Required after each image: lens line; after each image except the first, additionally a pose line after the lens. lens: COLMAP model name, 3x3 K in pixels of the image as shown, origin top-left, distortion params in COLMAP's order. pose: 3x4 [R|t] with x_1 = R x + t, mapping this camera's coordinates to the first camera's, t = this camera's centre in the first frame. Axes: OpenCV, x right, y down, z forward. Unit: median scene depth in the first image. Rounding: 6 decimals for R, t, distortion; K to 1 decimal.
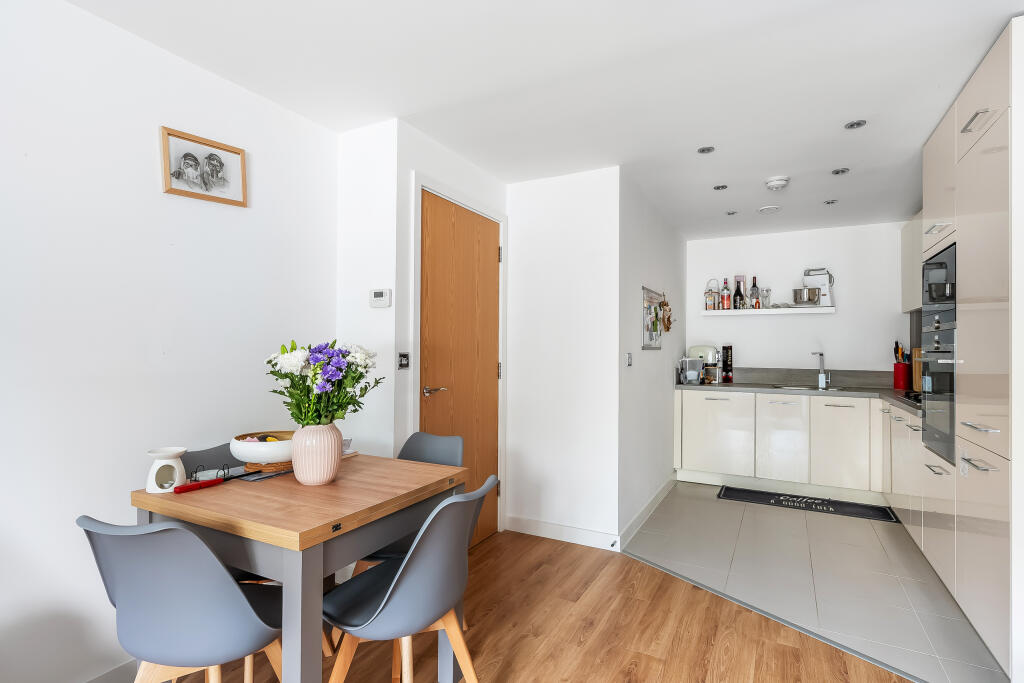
lens RADIAL K [[502.8, 0, 512.0], [0, 502.8, 341.5], [0, 0, 1]] dist [0.003089, 0.000685]
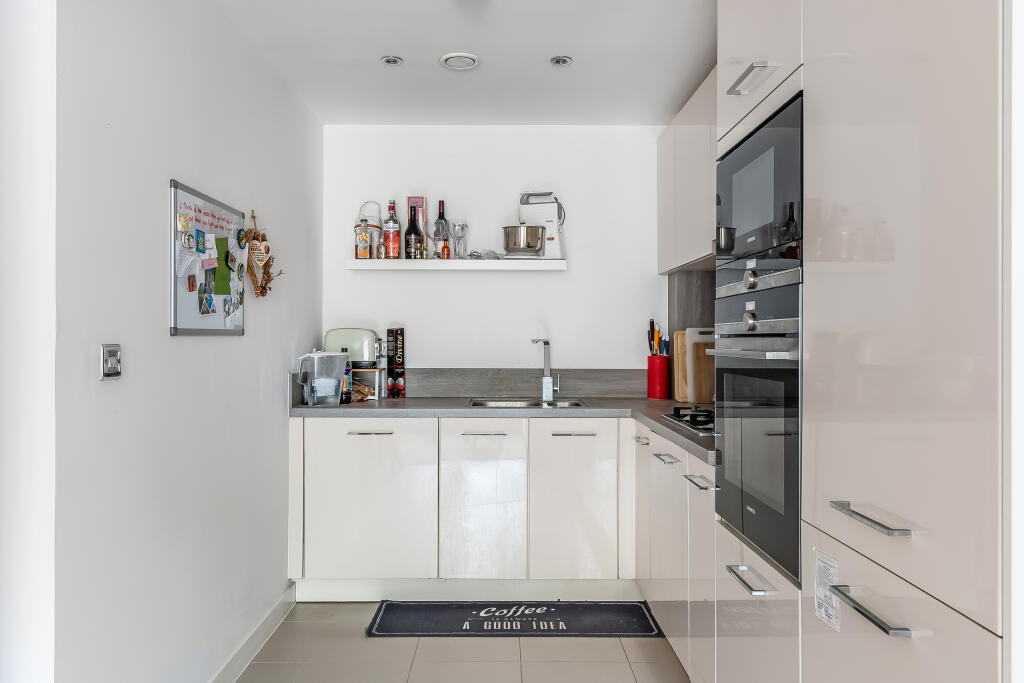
lens RADIAL K [[734.2, 0, 509.9], [0, 734.2, 328.7], [0, 0, 1]] dist [-0.000159, -0.000204]
pose [[0.875977, -0.000615, 0.482352, 0.176896], [-0.001191, 0.999993, 0.003438, 0.006981], [-0.482351, -0.003586, 0.875971, 0.291093]]
